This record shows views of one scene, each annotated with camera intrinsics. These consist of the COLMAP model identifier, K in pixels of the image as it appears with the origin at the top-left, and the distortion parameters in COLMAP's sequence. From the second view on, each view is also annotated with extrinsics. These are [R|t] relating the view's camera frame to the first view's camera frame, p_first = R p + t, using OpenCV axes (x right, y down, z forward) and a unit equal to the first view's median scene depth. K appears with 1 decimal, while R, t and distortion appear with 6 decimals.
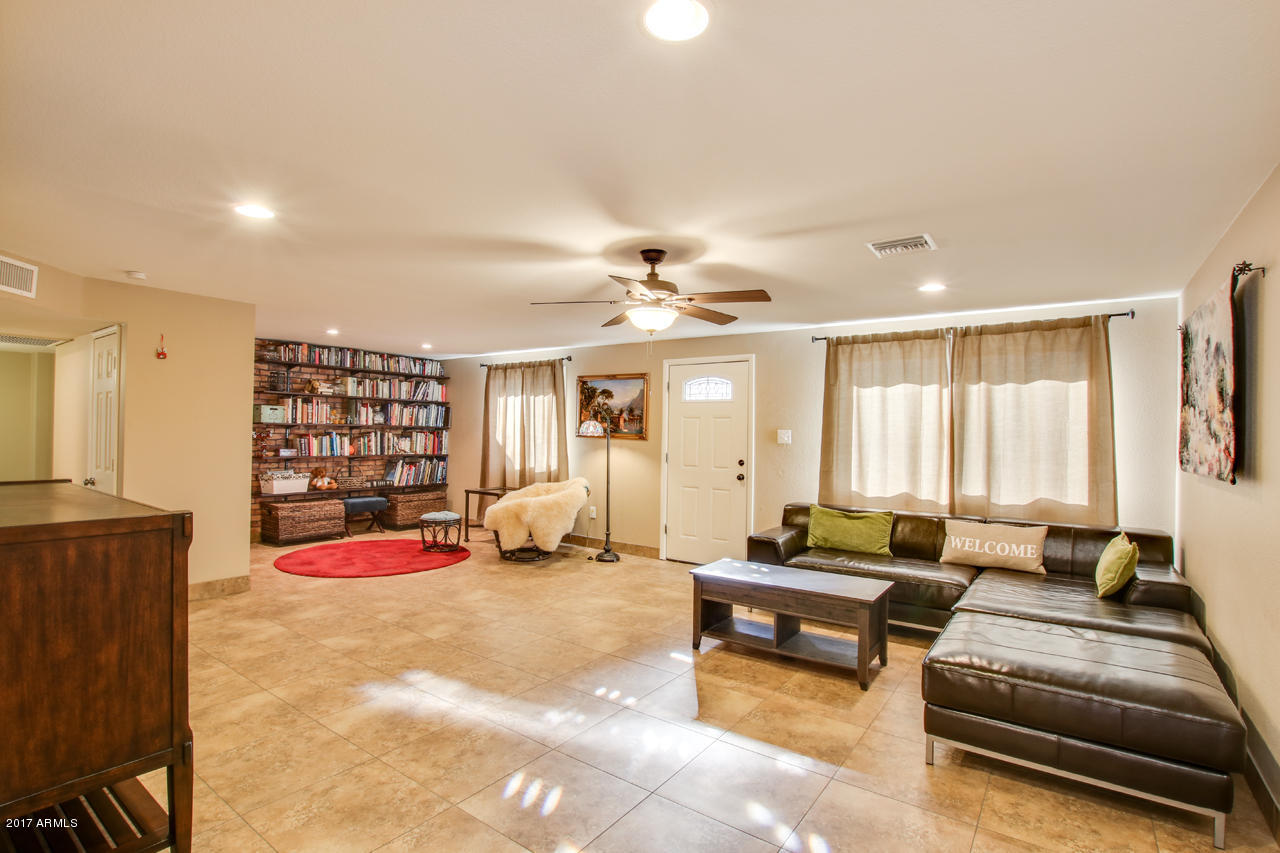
lens RADIAL K [[612.9, 0, 640.0], [0, 612.9, 426.5], [0, 0, 1]] dist [-0.039981, 0.000364]
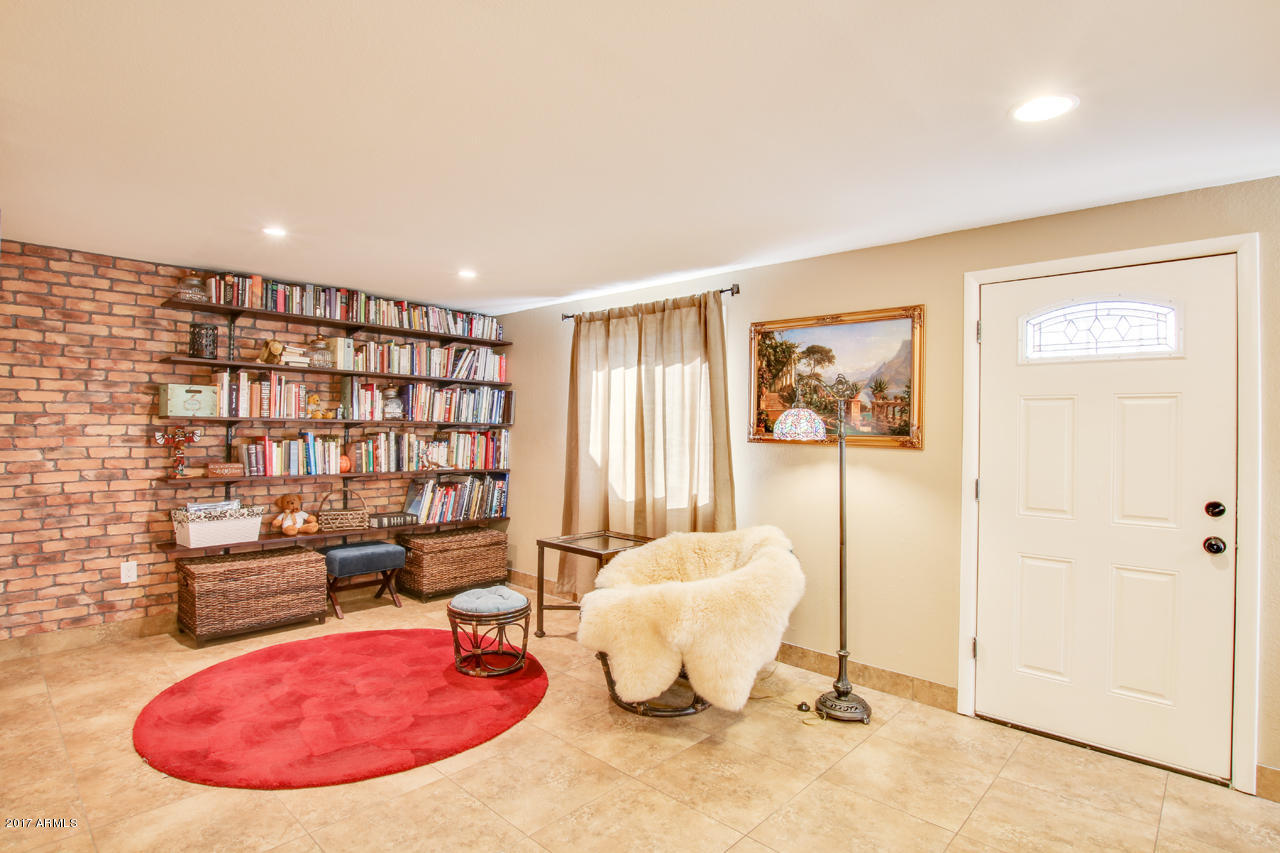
lens RADIAL K [[643.9, 0, 640.0], [0, 643.9, 426.5], [0, 0, 1]] dist [-0.029221, 0.000157]
pose [[0.992772, -0.002323, -0.119996, -0.126956], [0.002564, 0.999995, 0.001851, 0.002796], [0.119991, -0.002145, 0.992773, 0.444003]]
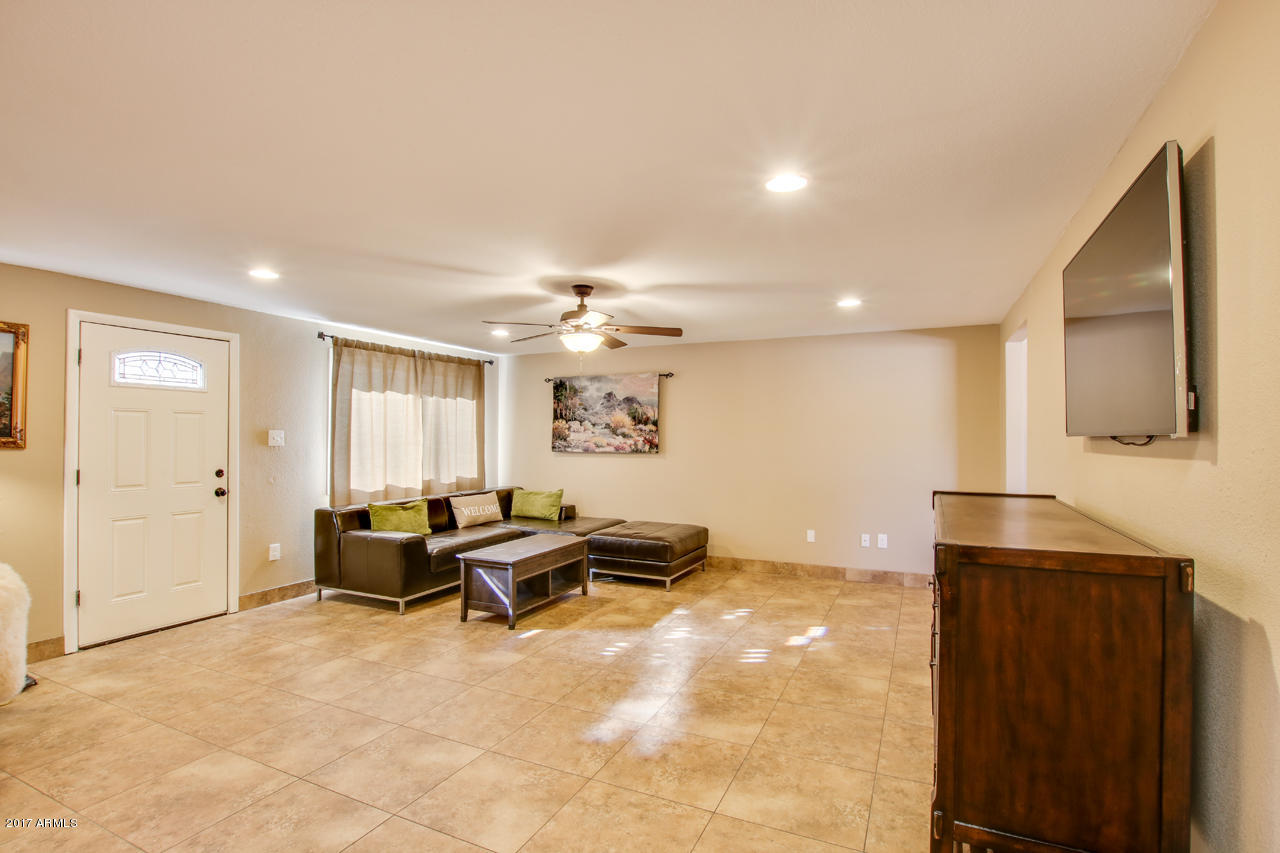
lens RADIAL K [[612.9, 0, 640.0], [0, 612.9, 426.5], [0, 0, 1]] dist [-0.039981, 0.000364]
pose [[-0.191355, 0.000159, 0.981521, -0.539632], [-0.015927, 0.999868, -0.003267, -0.003997], [-0.981392, -0.016258, -0.191327, 0.508525]]
